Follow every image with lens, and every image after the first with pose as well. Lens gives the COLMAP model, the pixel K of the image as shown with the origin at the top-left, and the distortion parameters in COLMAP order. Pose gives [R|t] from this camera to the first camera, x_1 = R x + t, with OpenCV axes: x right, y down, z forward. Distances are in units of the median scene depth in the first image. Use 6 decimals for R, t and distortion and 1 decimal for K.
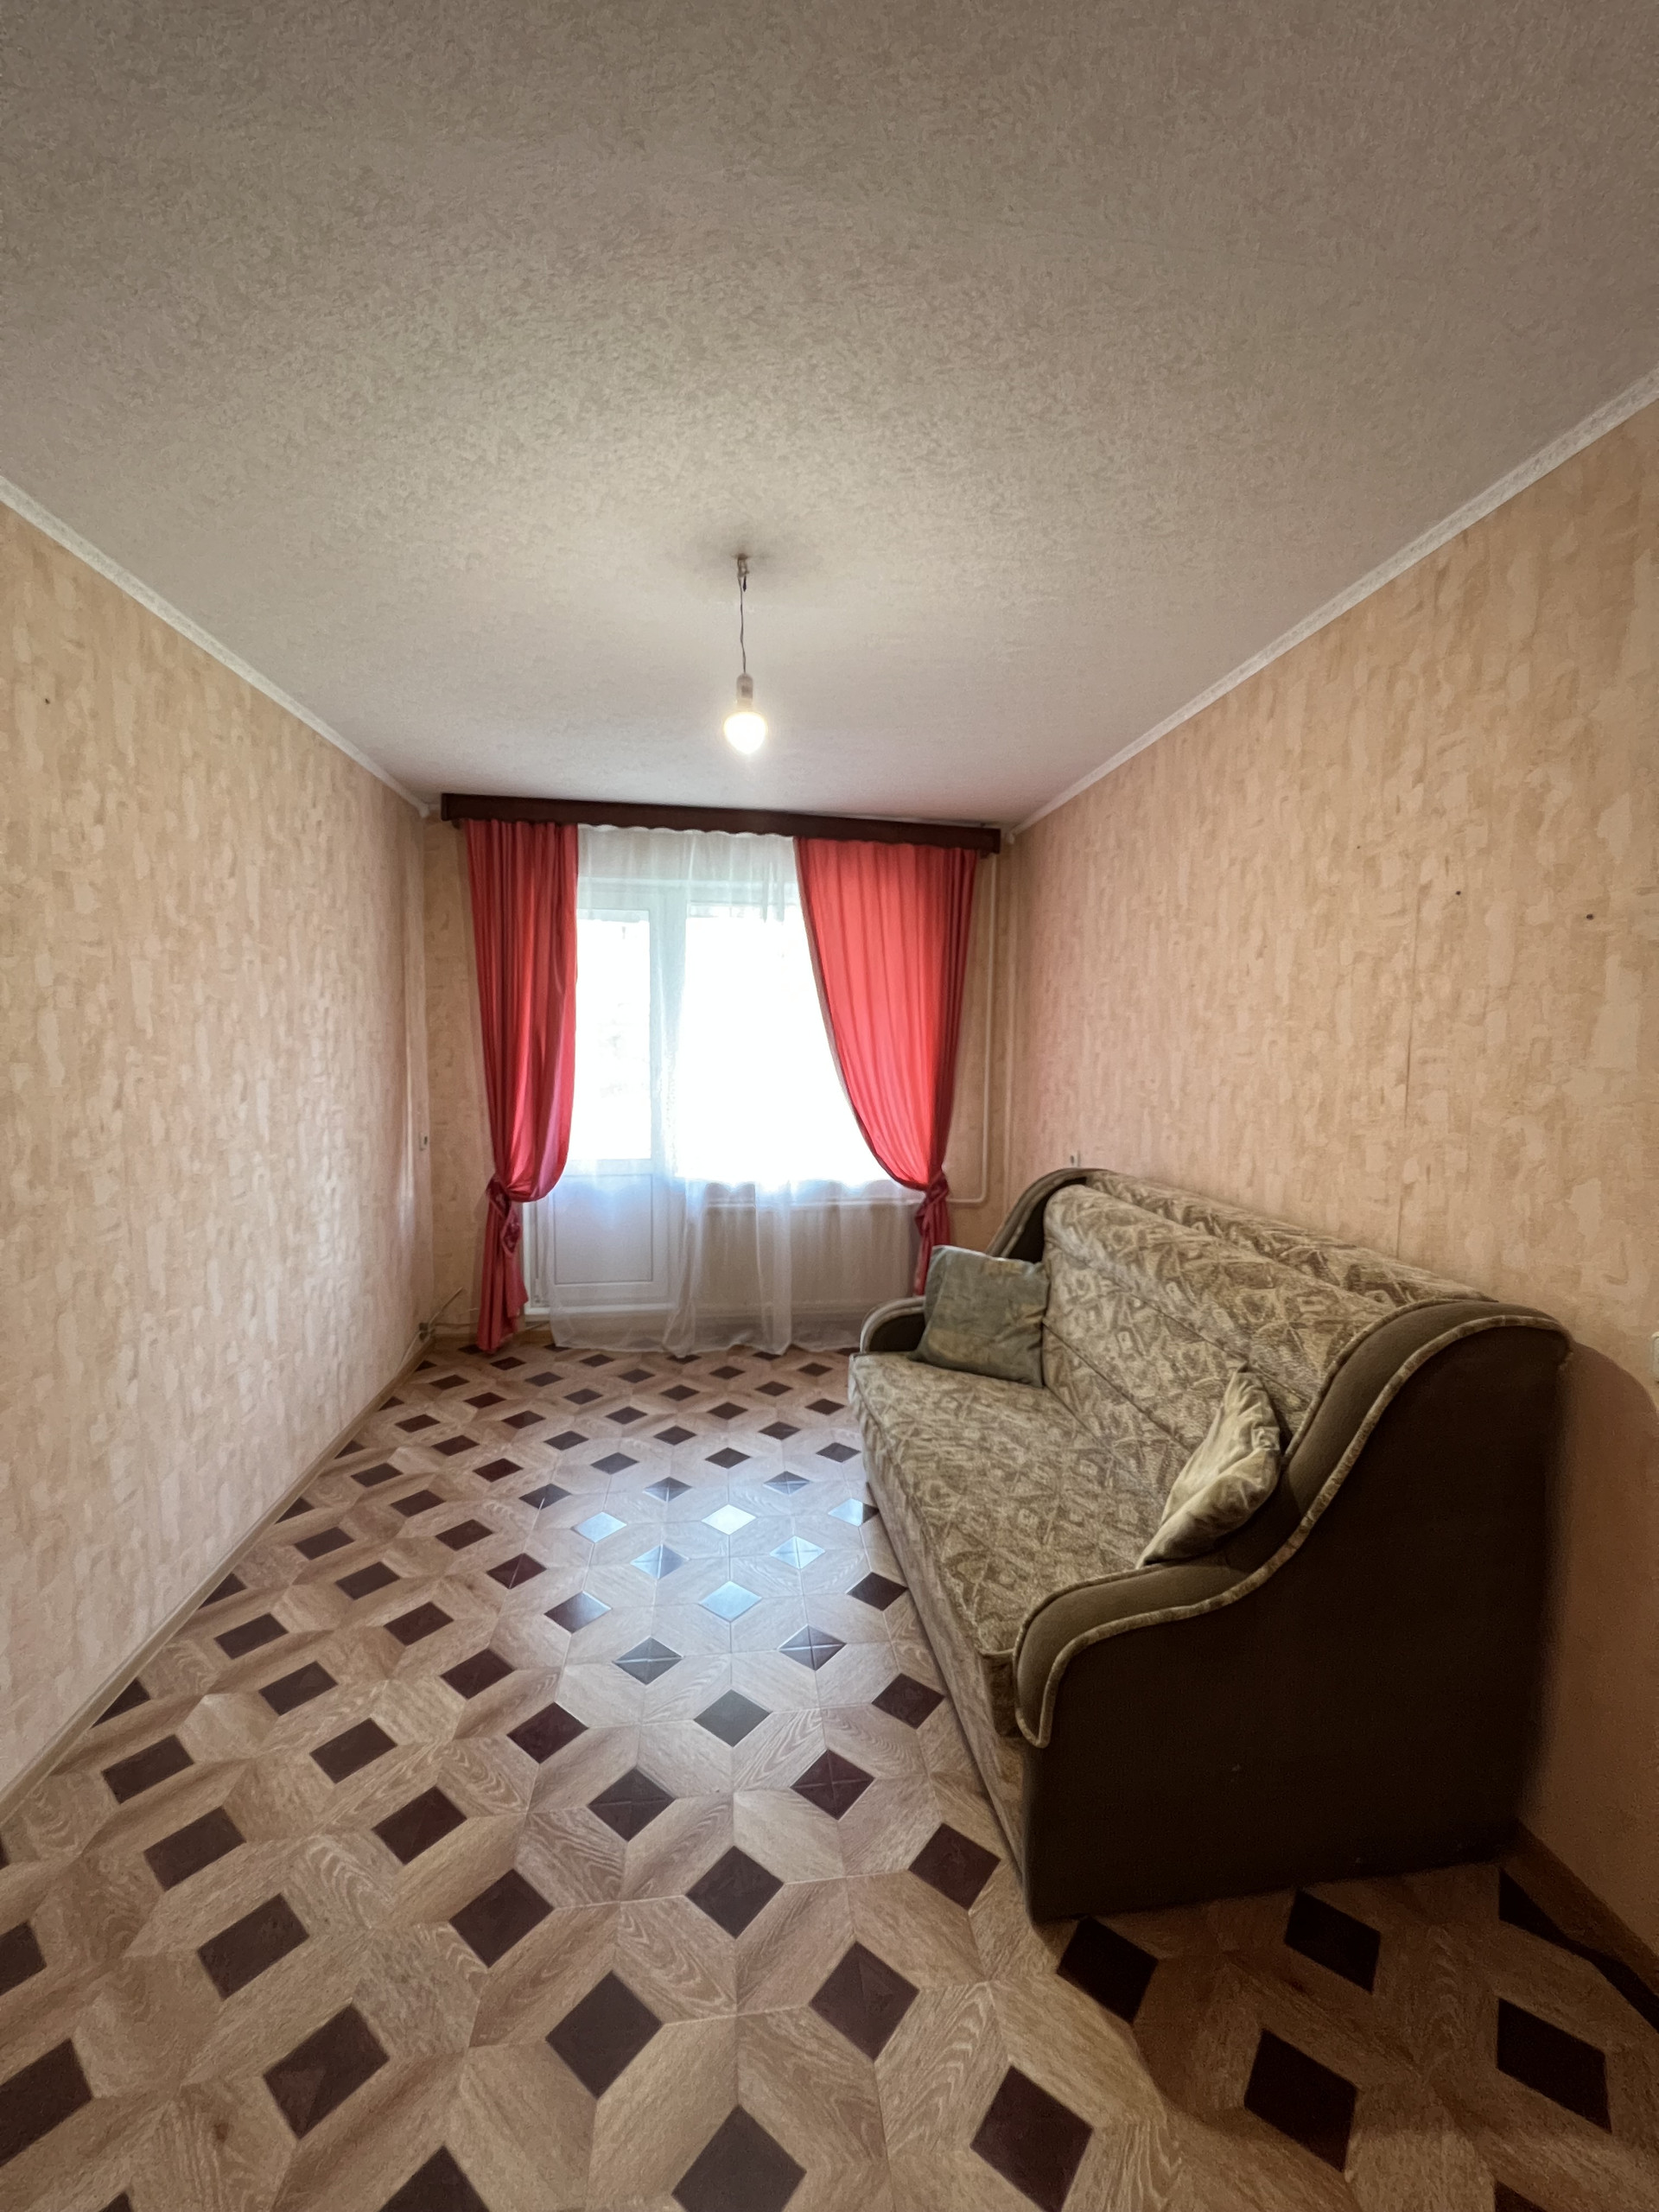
lens RADIAL K [[885.0, 0, 832.7], [0, 885.0, 1103.0], [0, 0, 1]] dist [-0.002592, -0.000424]
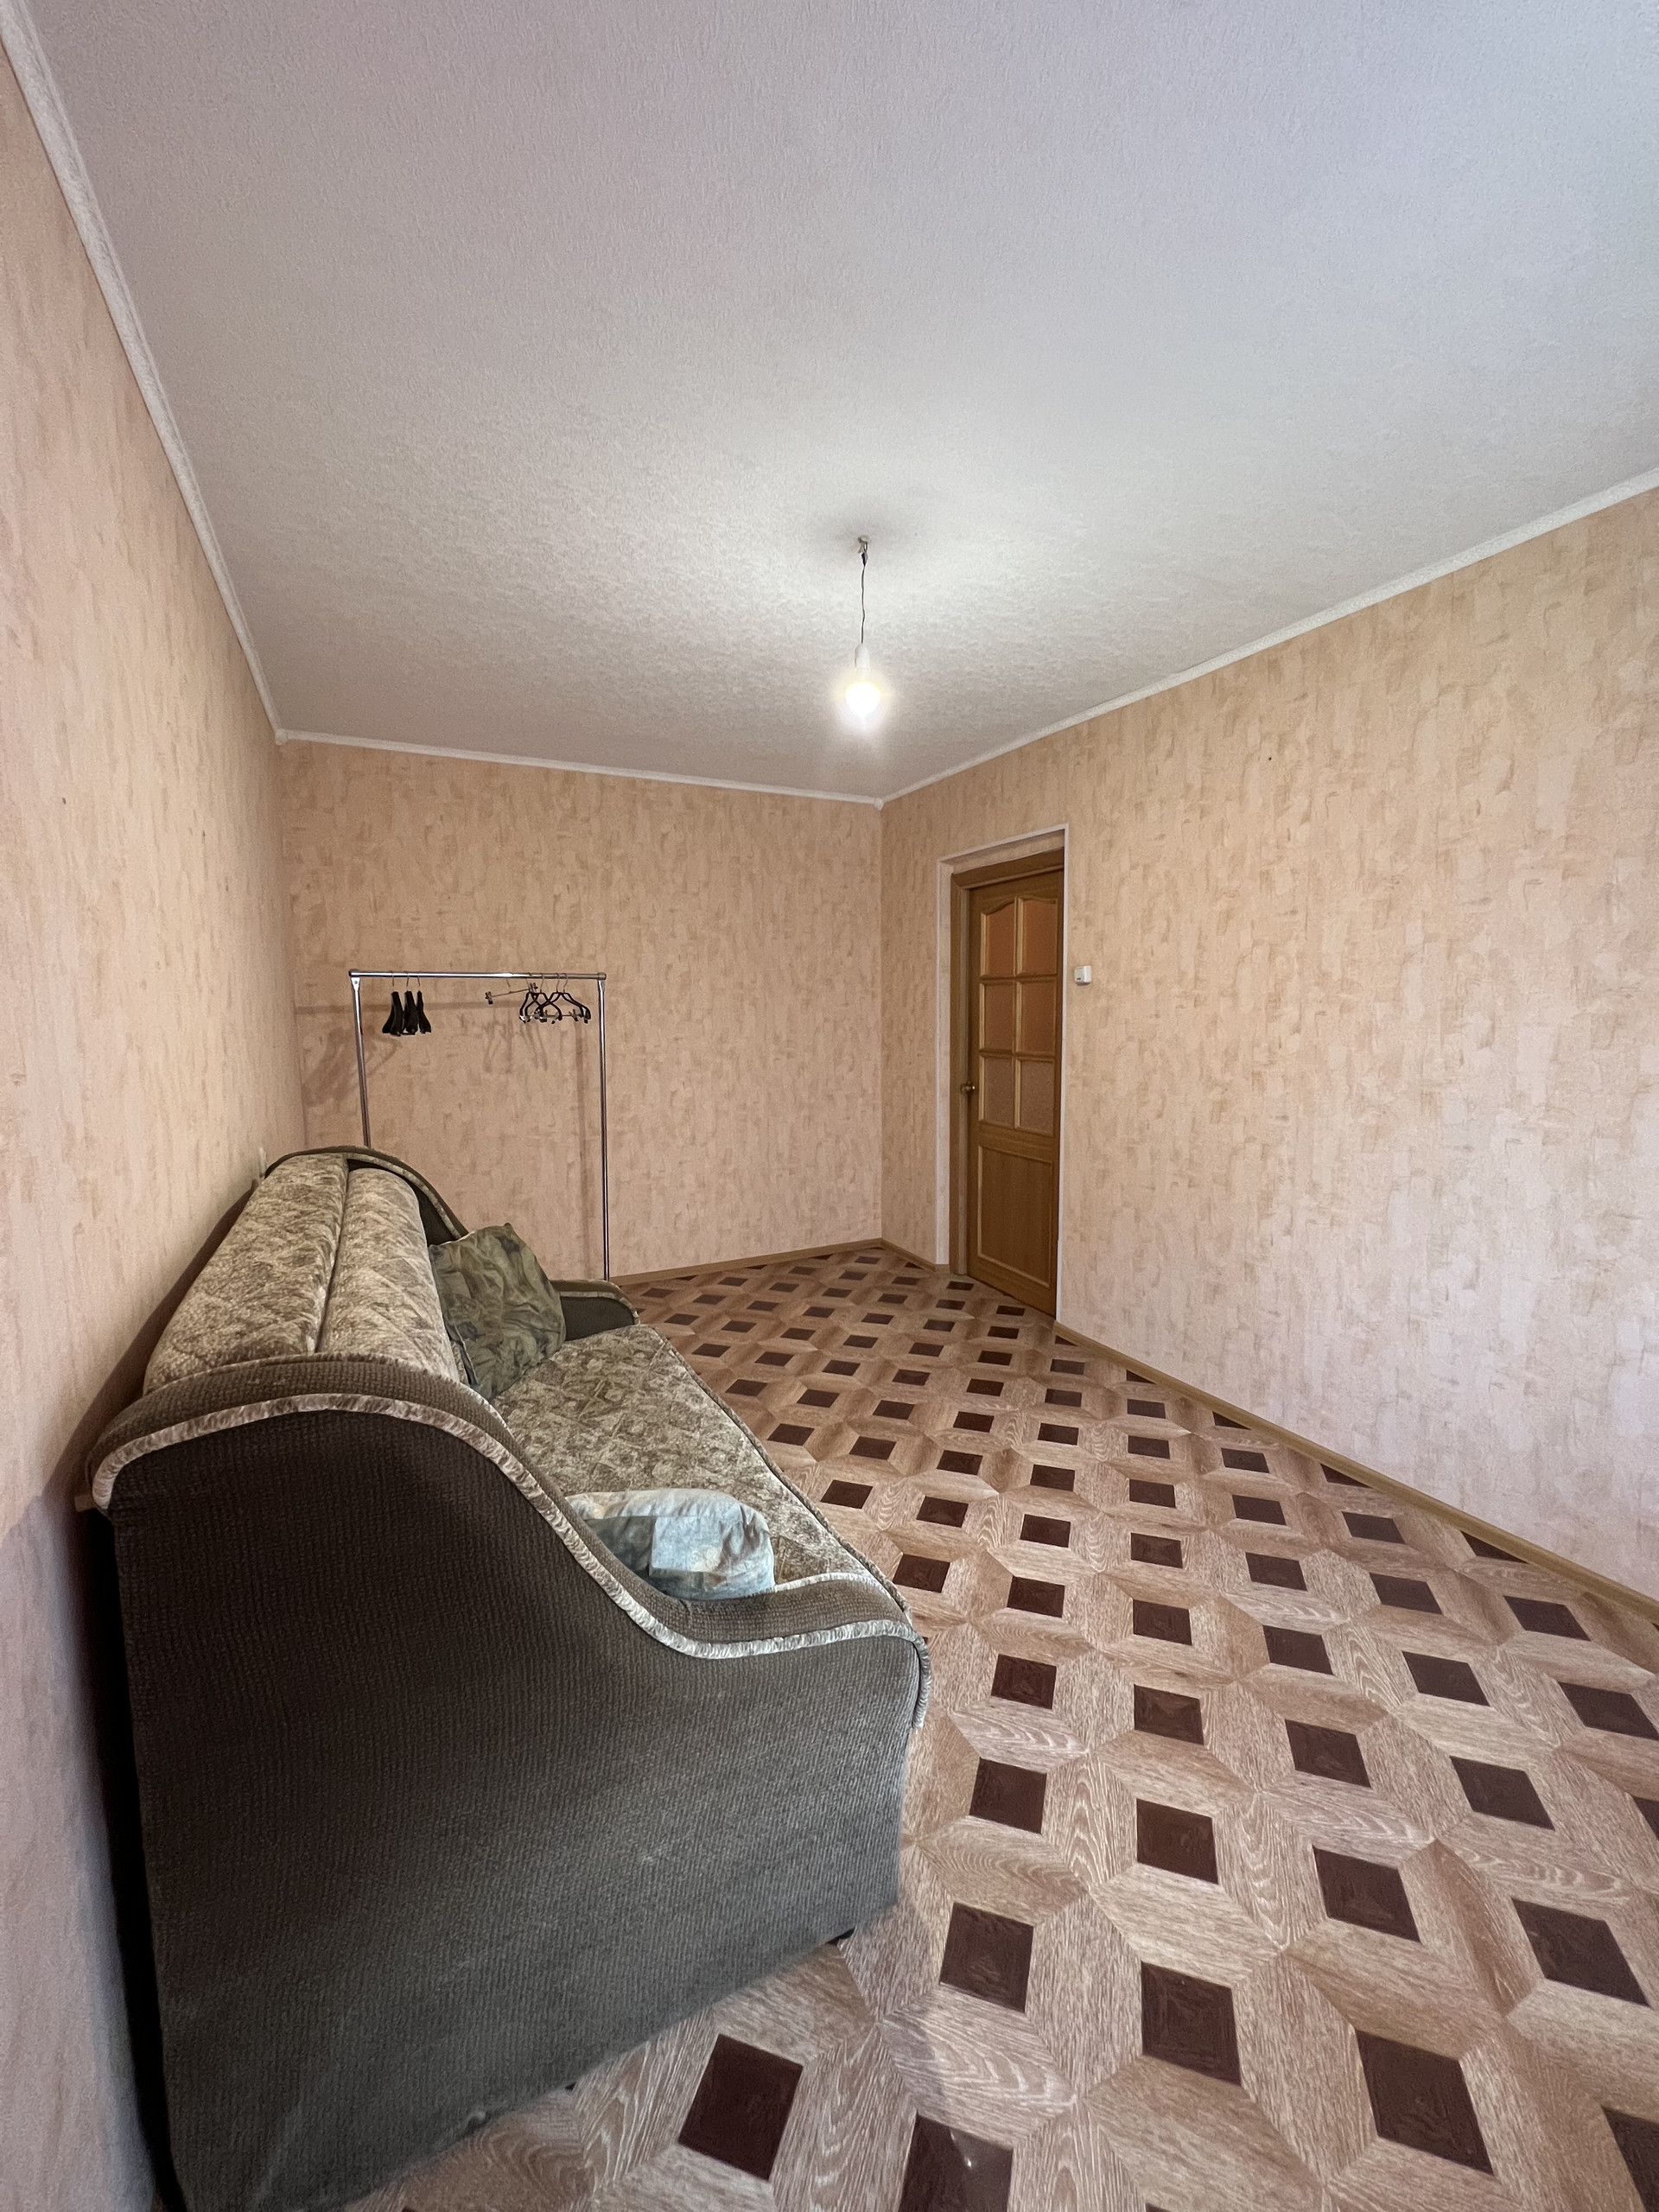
lens RADIAL K [[885.0, 0, 828.8], [0, 885.0, 1095.5], [0, 0, 1]] dist [-0.002592, -0.000424]
pose [[-0.942633, 0.033618, -0.332134, 0.304573], [-0.025762, 0.984624, 0.172778, -0.109779], [0.332836, 0.171422, -0.927273, 1.948357]]
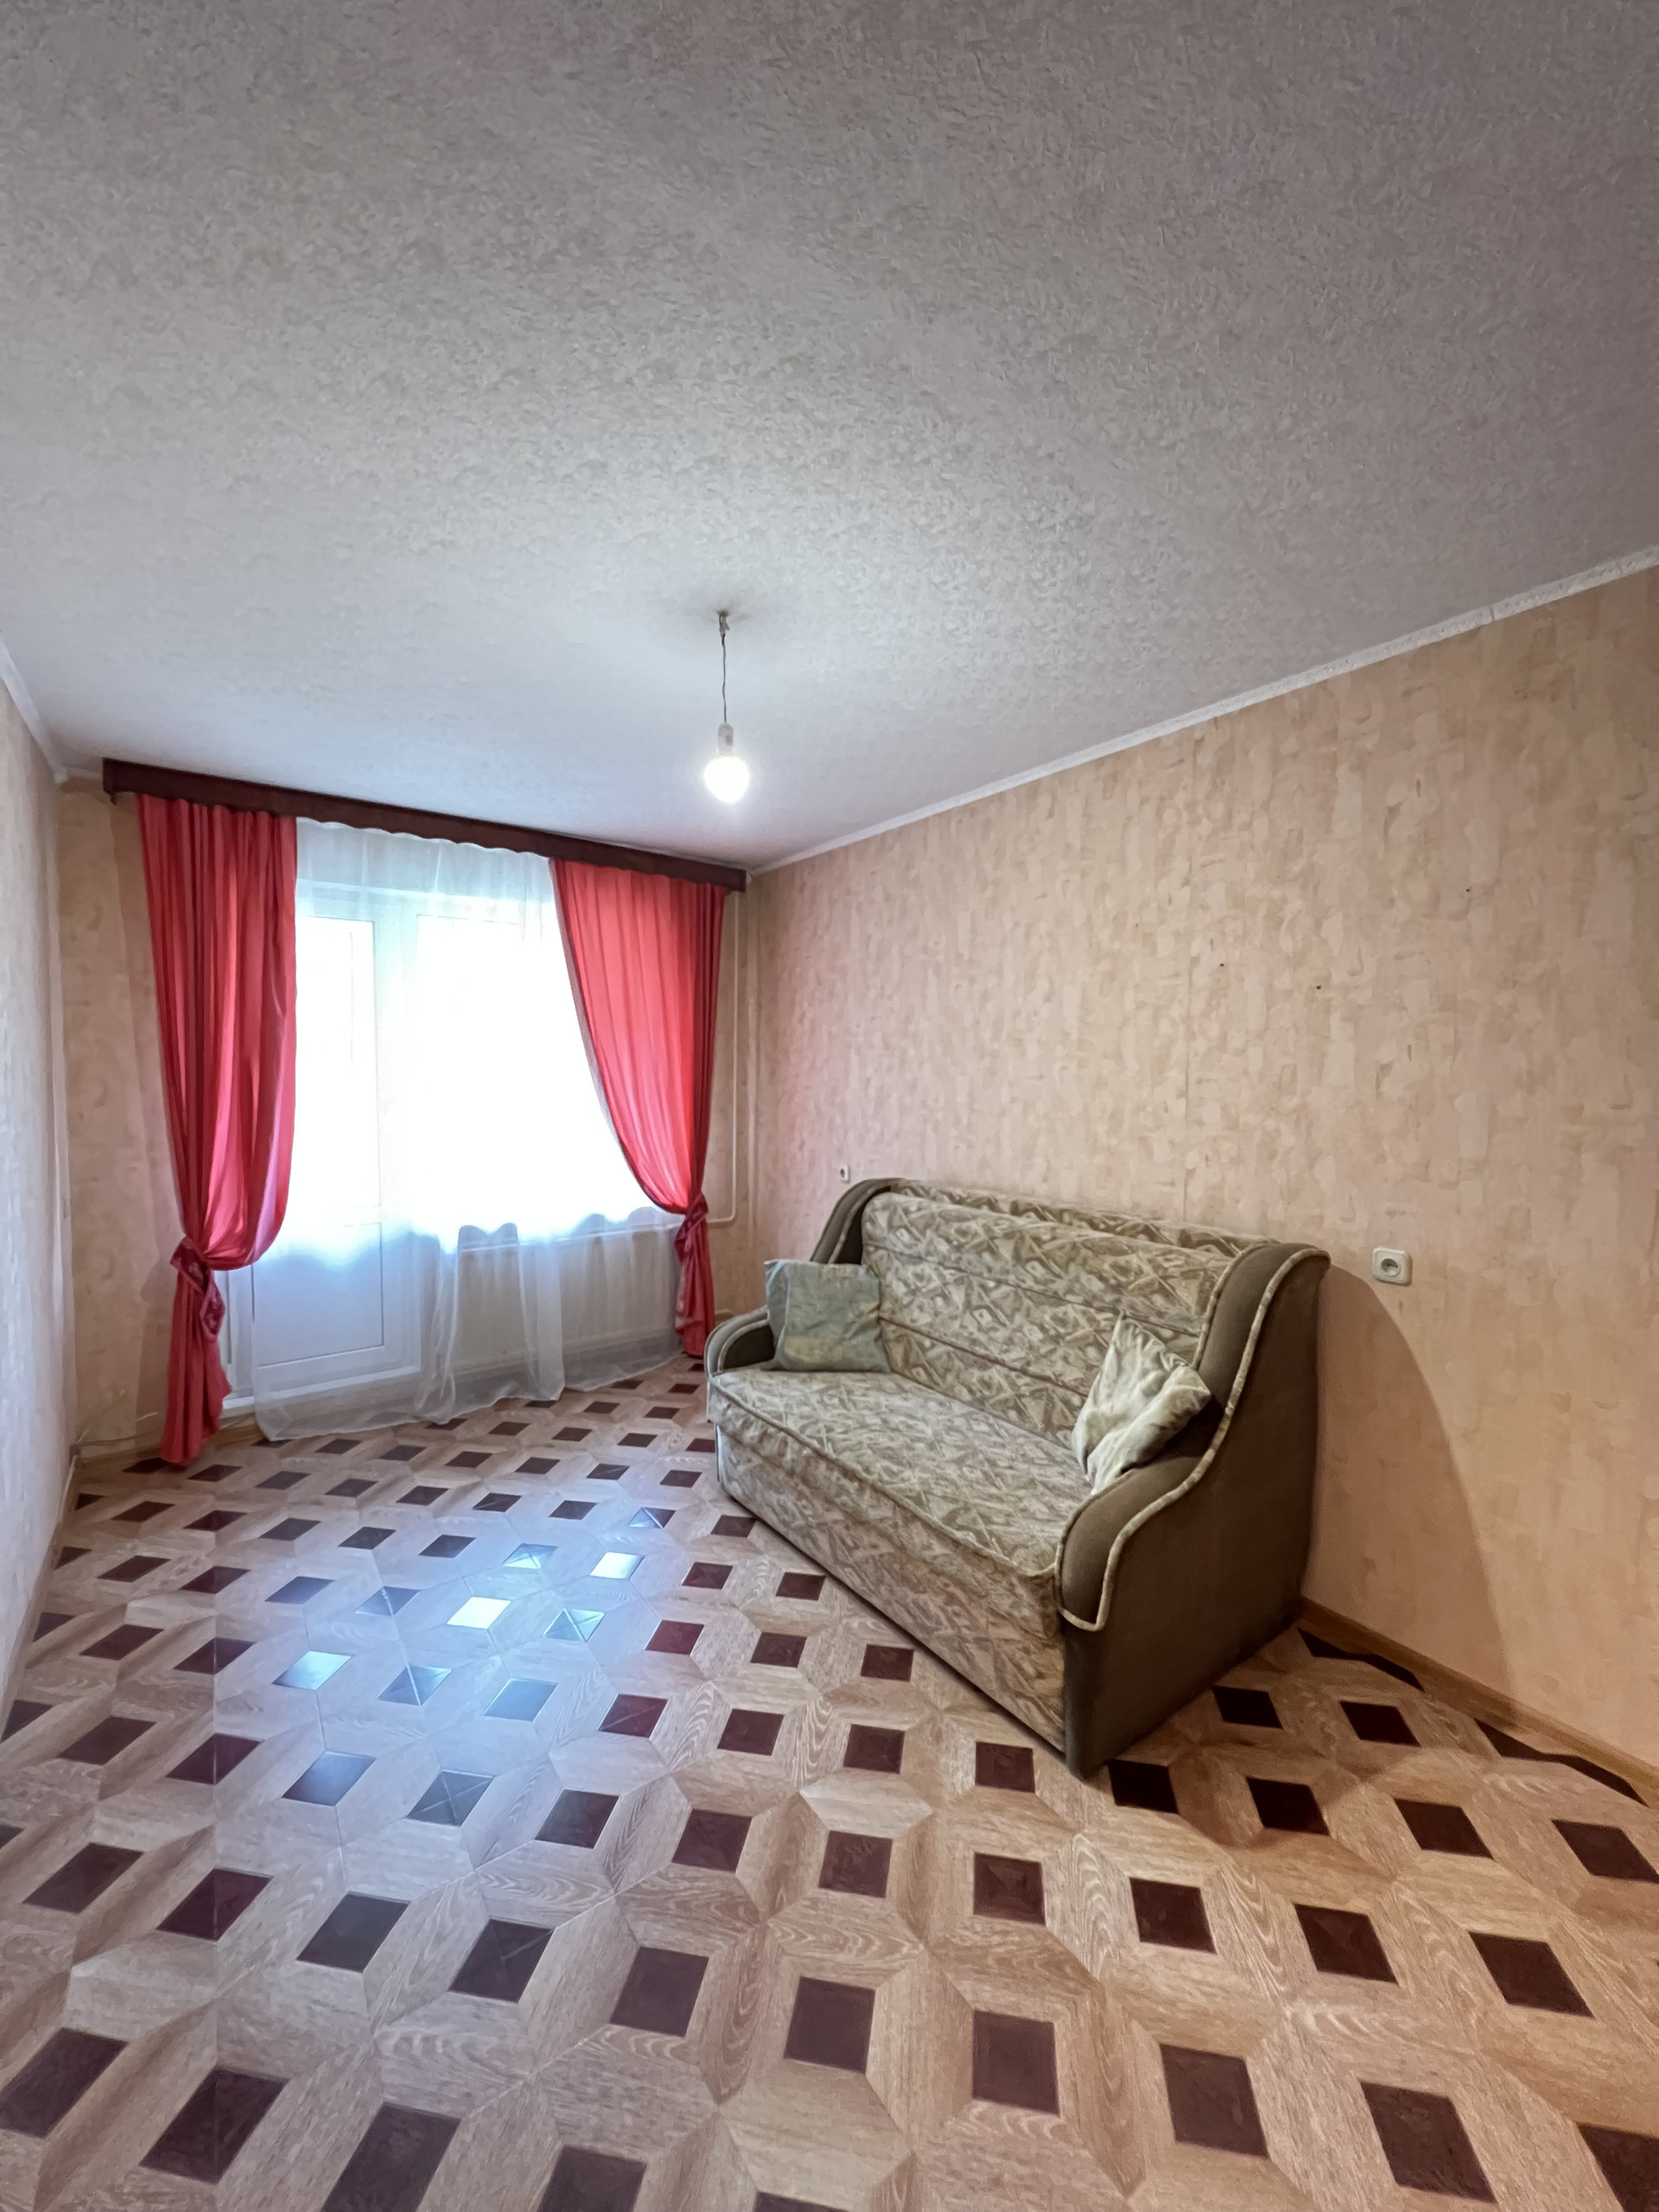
lens RADIAL K [[885.0, 0, 840.6], [0, 885.0, 1102.1], [0, 0, 1]] dist [-0.002592, -0.000424]
pose [[0.880165, -0.026898, 0.473905, -0.449808], [0.039564, 0.999076, -0.016775, -0.012084], [-0.473016, 0.033514, 0.880416, 0.024141]]
